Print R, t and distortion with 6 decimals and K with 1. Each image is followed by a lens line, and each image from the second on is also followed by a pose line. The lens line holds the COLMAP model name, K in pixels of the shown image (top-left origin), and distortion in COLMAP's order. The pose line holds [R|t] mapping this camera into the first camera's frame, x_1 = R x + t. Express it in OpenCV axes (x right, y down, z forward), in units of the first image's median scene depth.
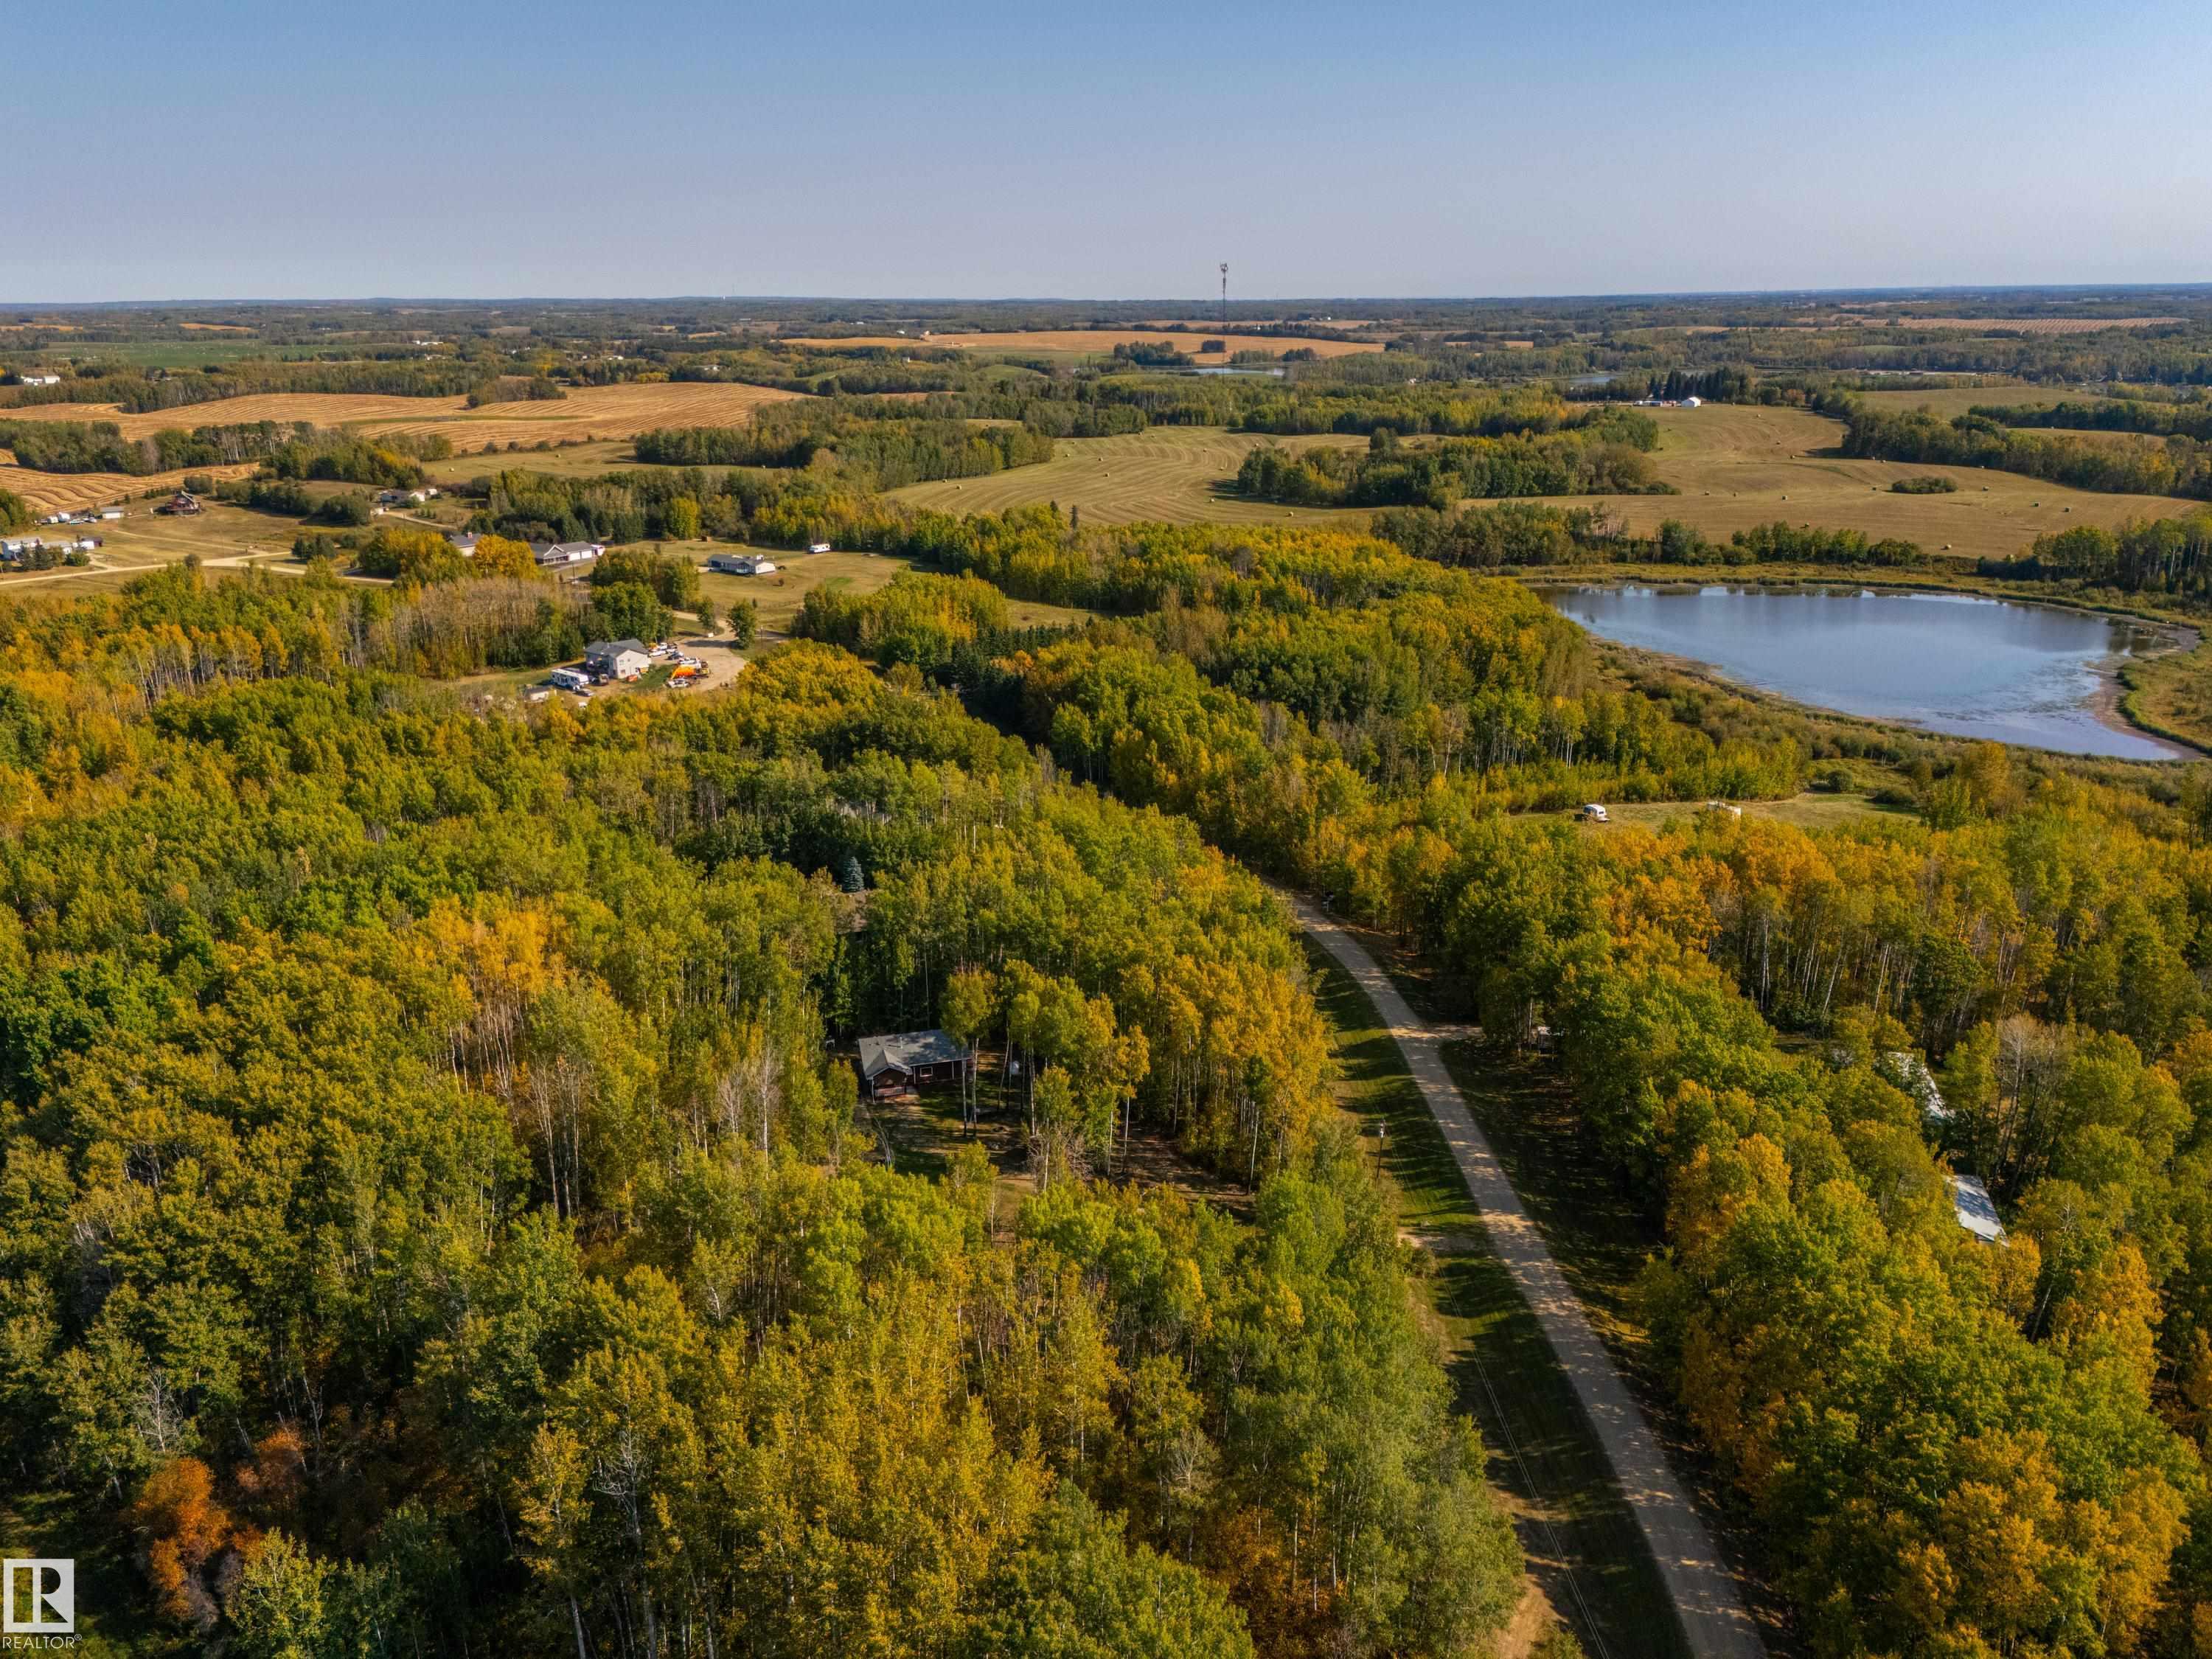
lens RADIAL K [[1722.1, 0, 1114.3], [0, 1722.1, 829.6], [0, 0, 1]] dist [0.088259, -0.105339]
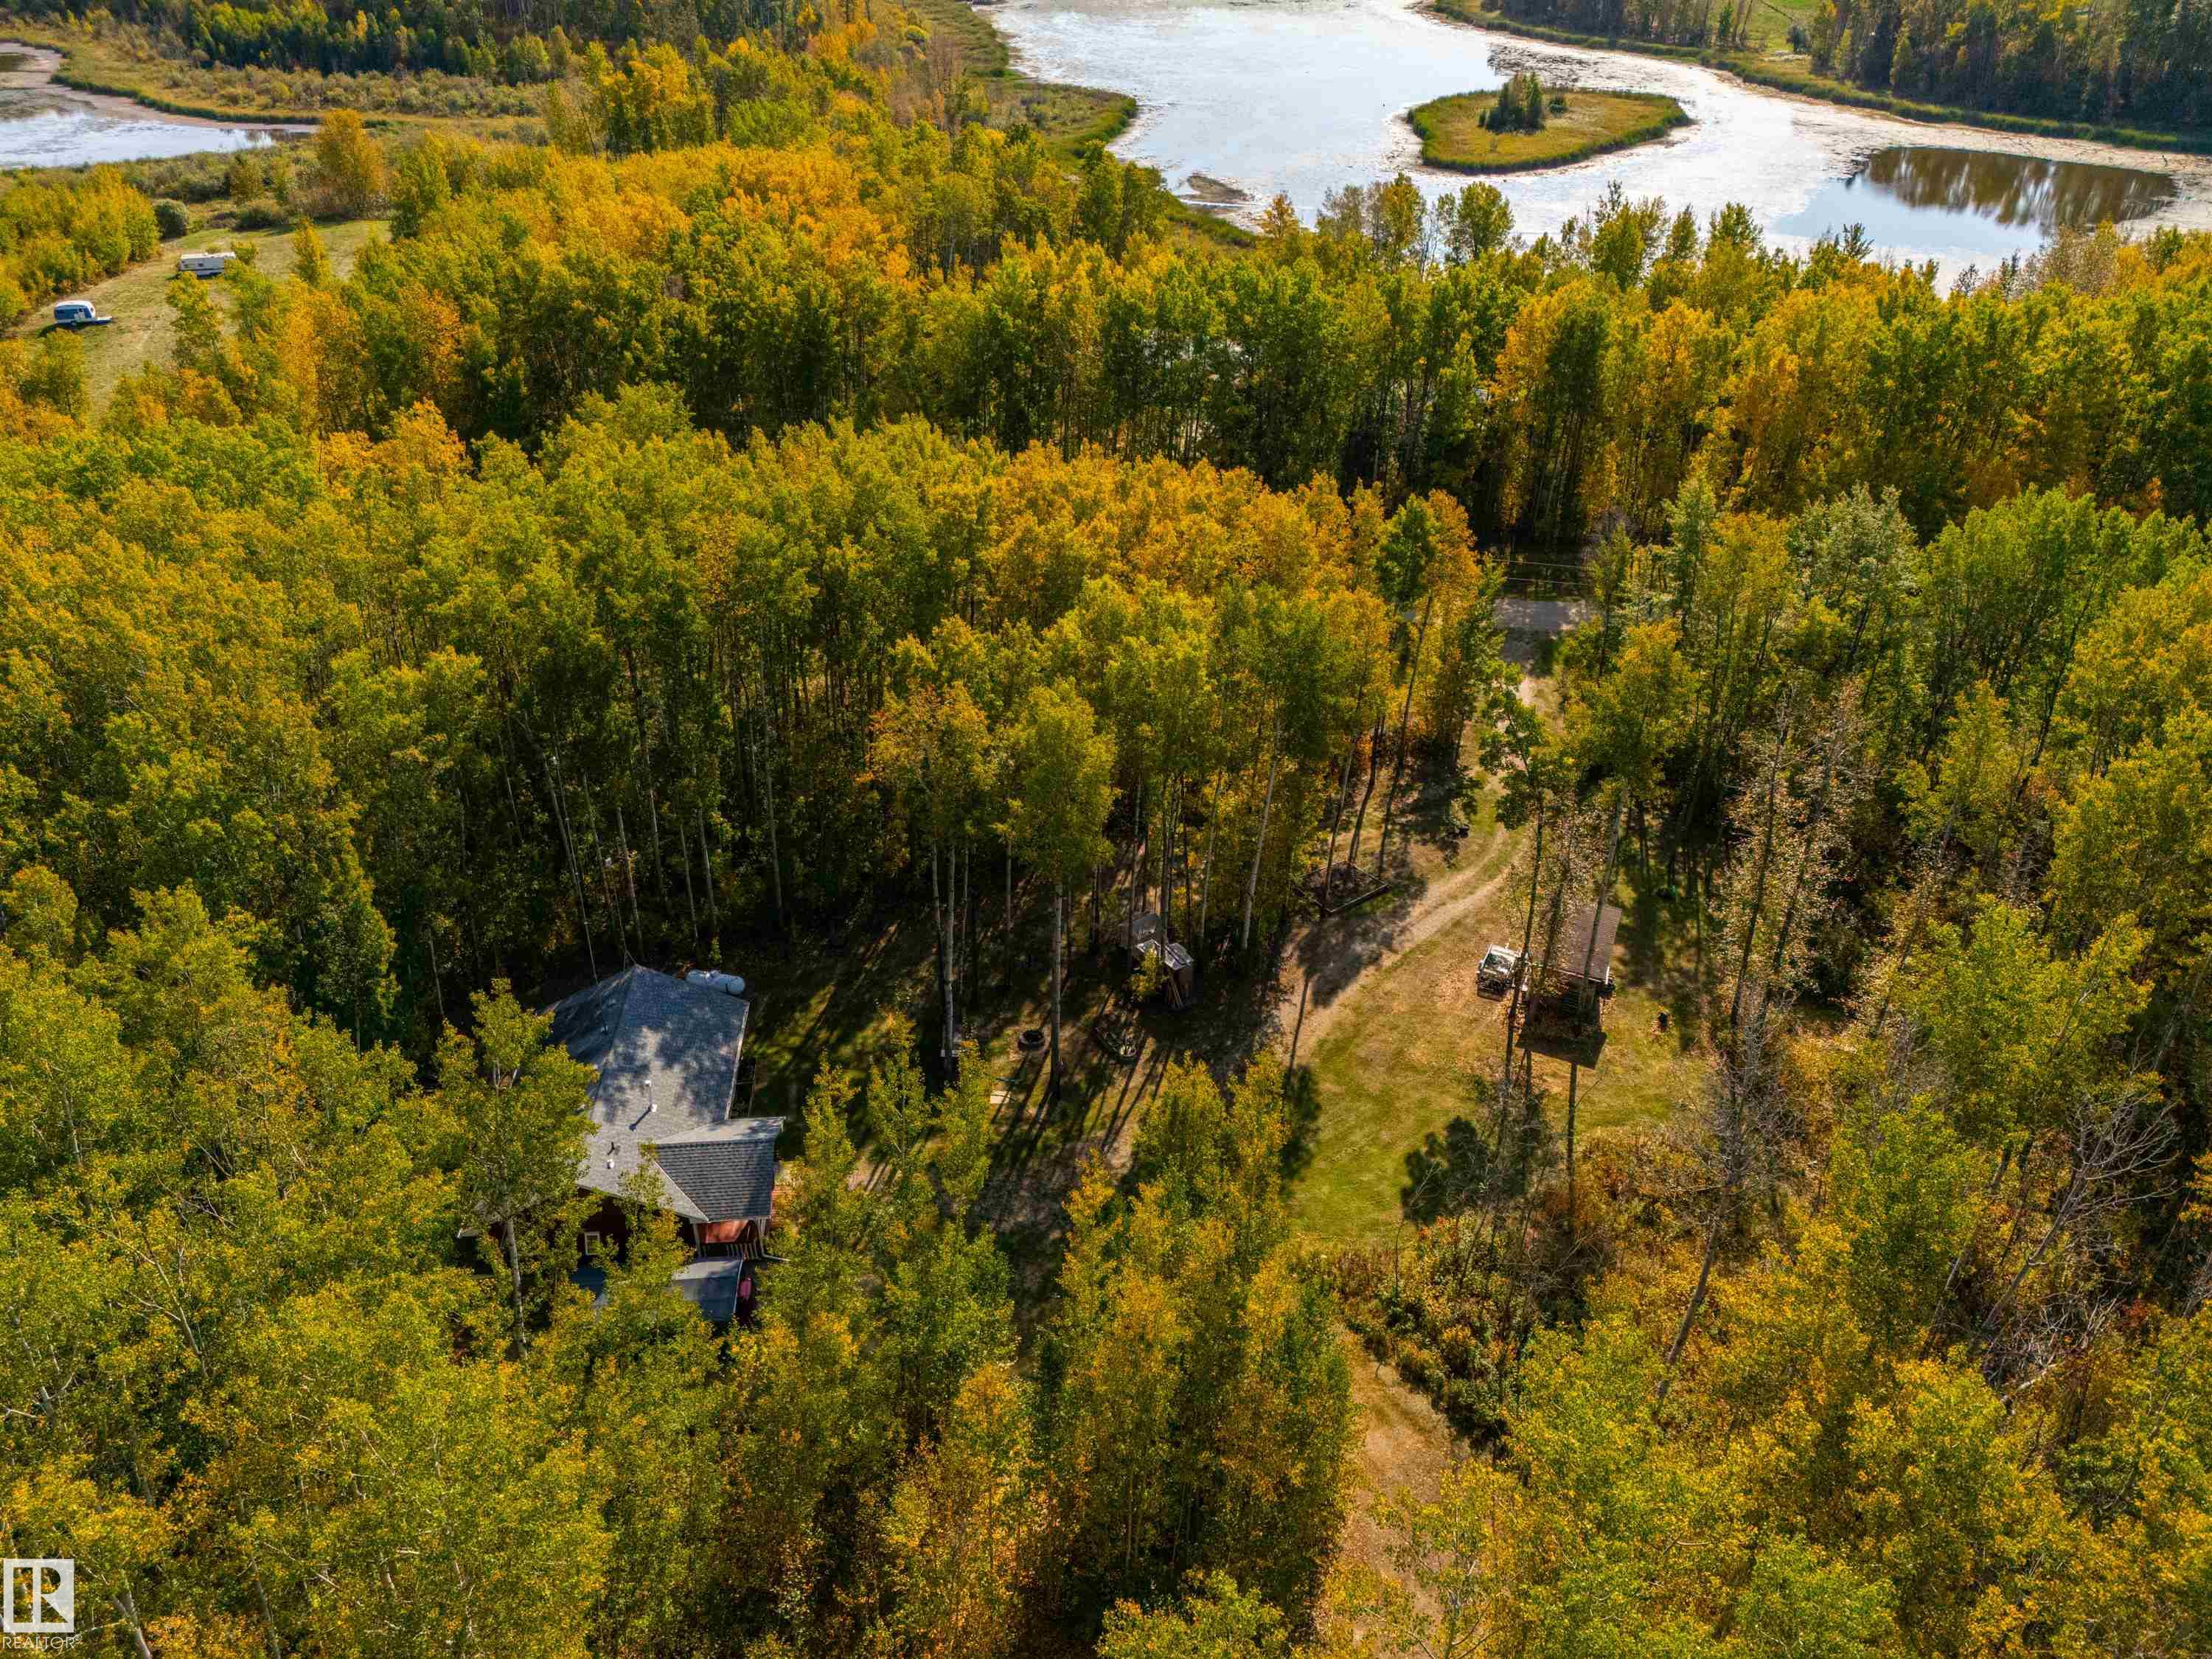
lens RADIAL K [[1637.3, 0, 1094.4], [0, 1637.3, 826.3], [0, 0, 1]] dist [0.078740, -0.067197]
pose [[0.187689, -0.511859, 0.838315, -0.235512], [0.286451, 0.844907, 0.451751, -0.022630], [-0.939531, 0.155348, 0.305203, 0.572208]]
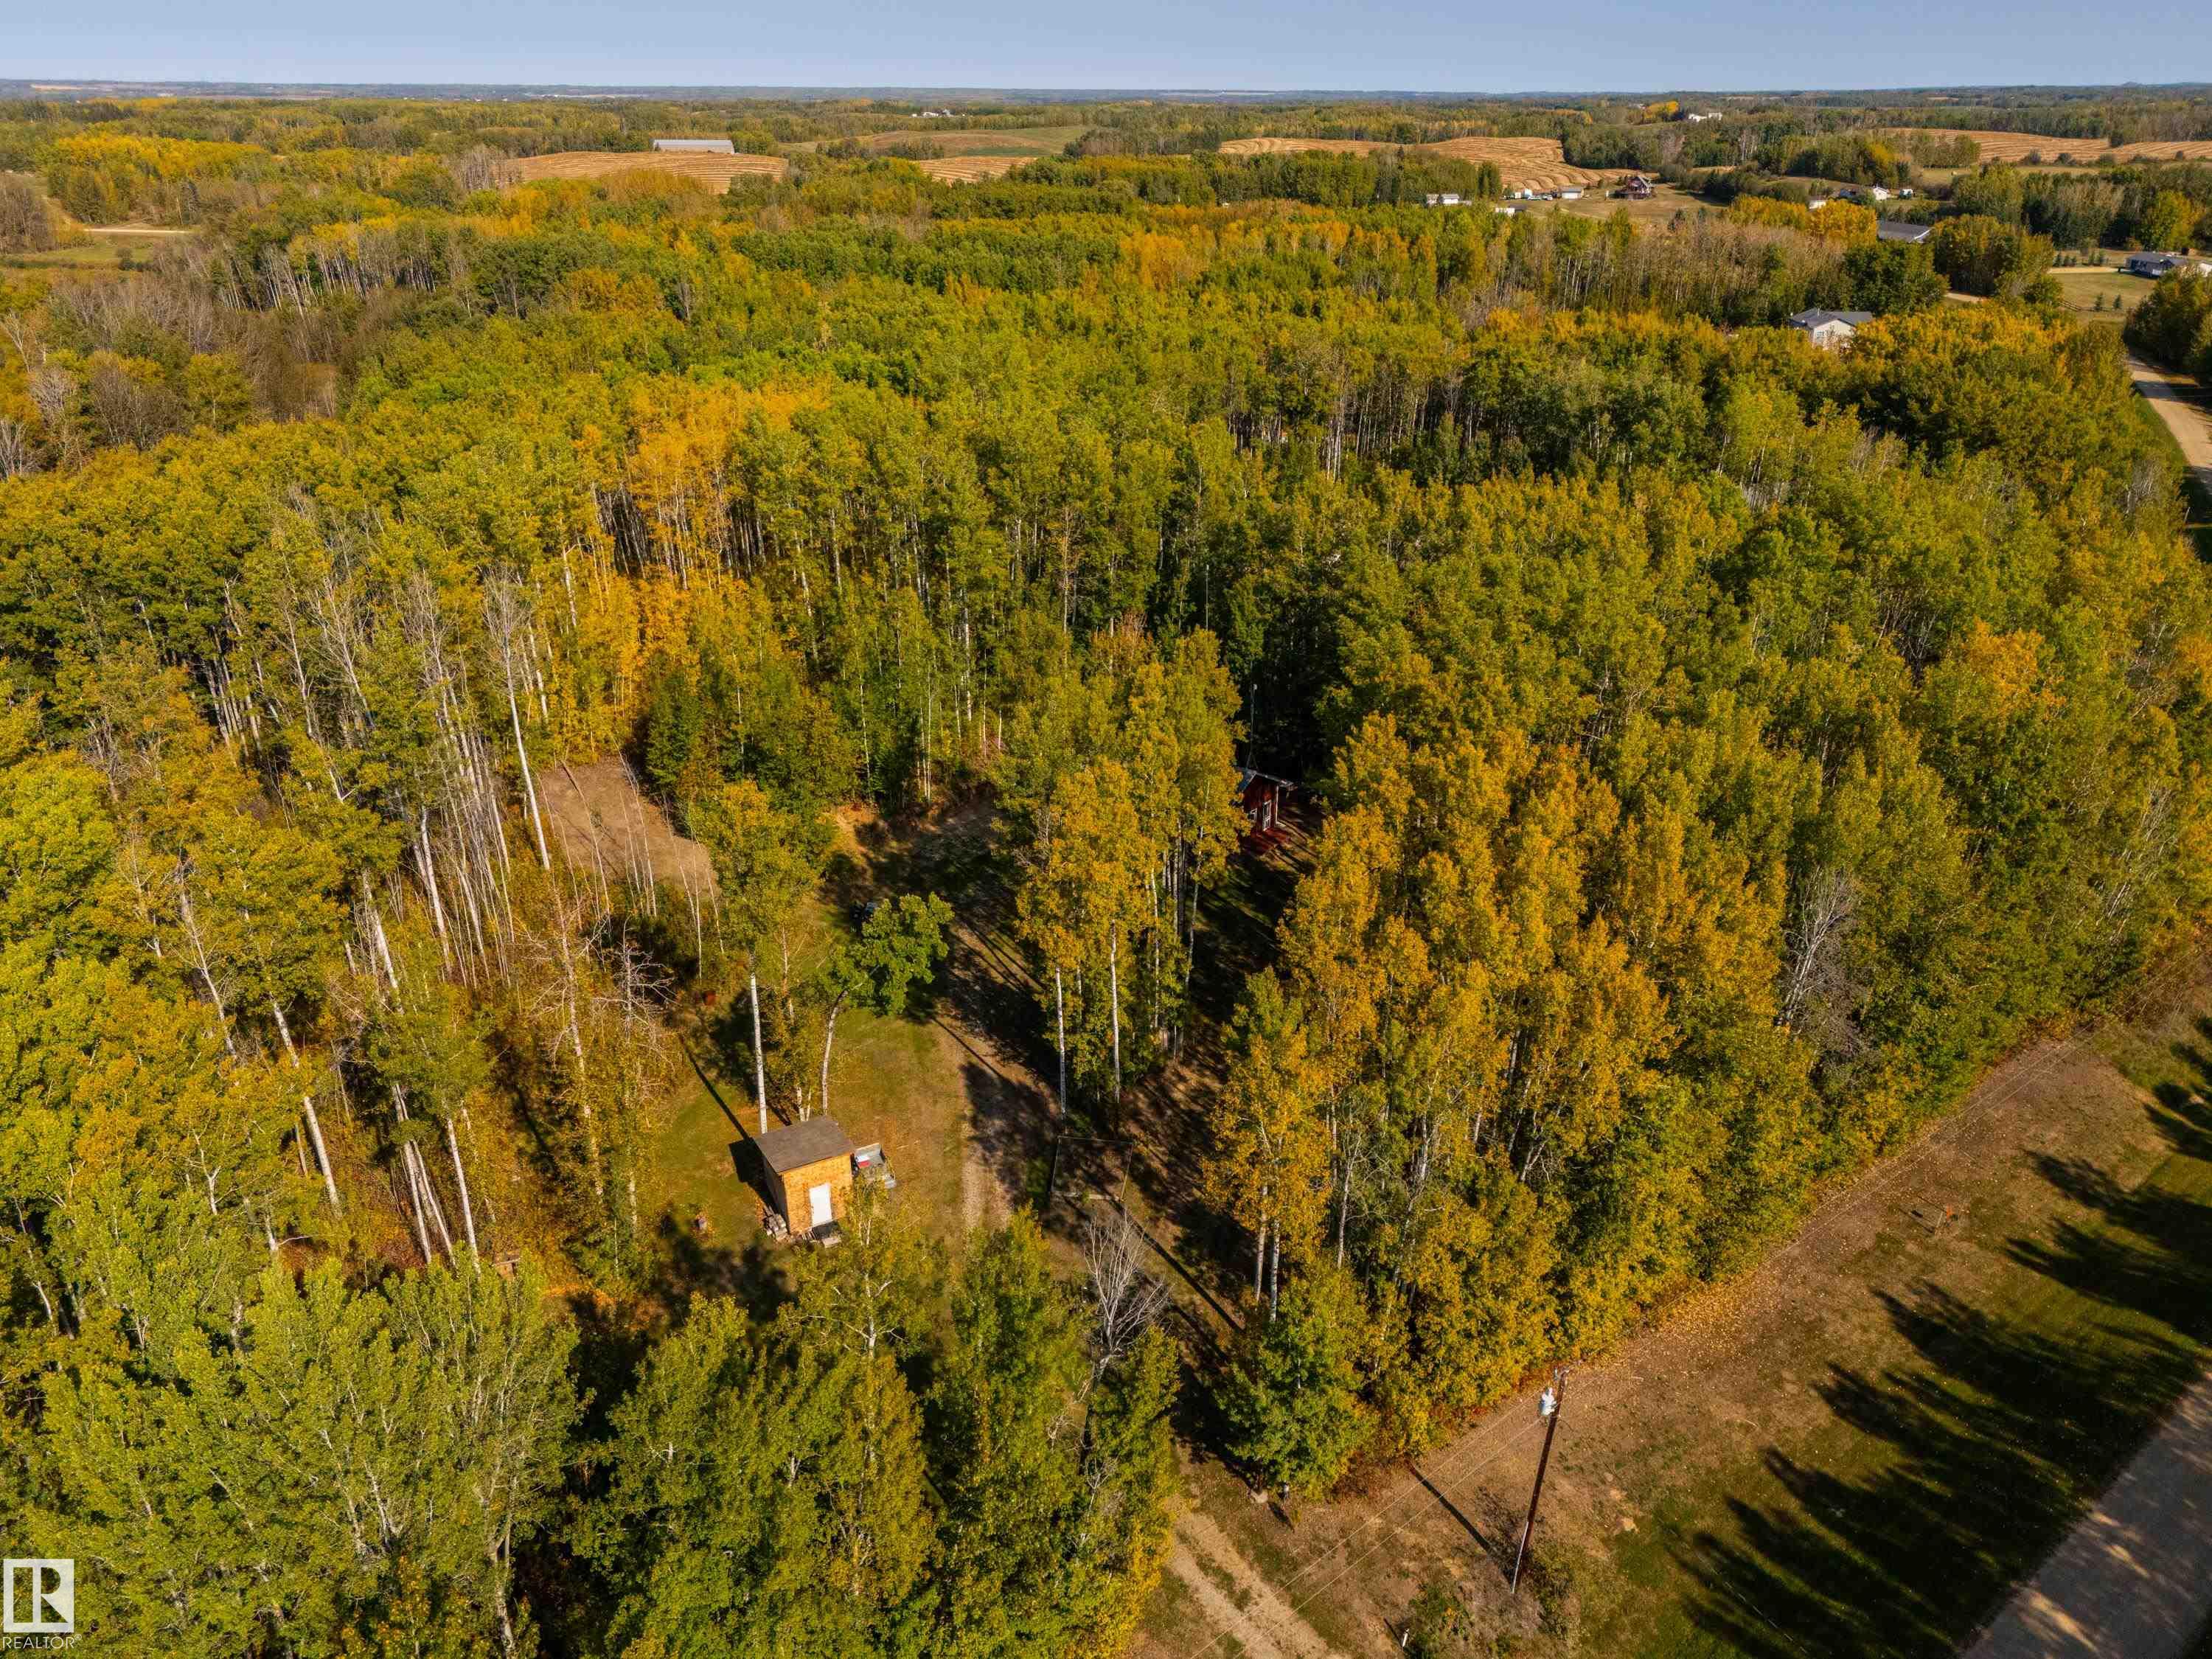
lens RADIAL K [[1651.6, 0, 1103.9], [0, 1651.6, 818.7], [0, 0, 1]] dist [0.074032, -0.061570]
pose [[0.602987, 0.324083, -0.728956, 0.175376], [-0.241059, 0.945069, 0.220762, 0.020990], [0.760459, 0.042605, 0.647987, 0.457077]]
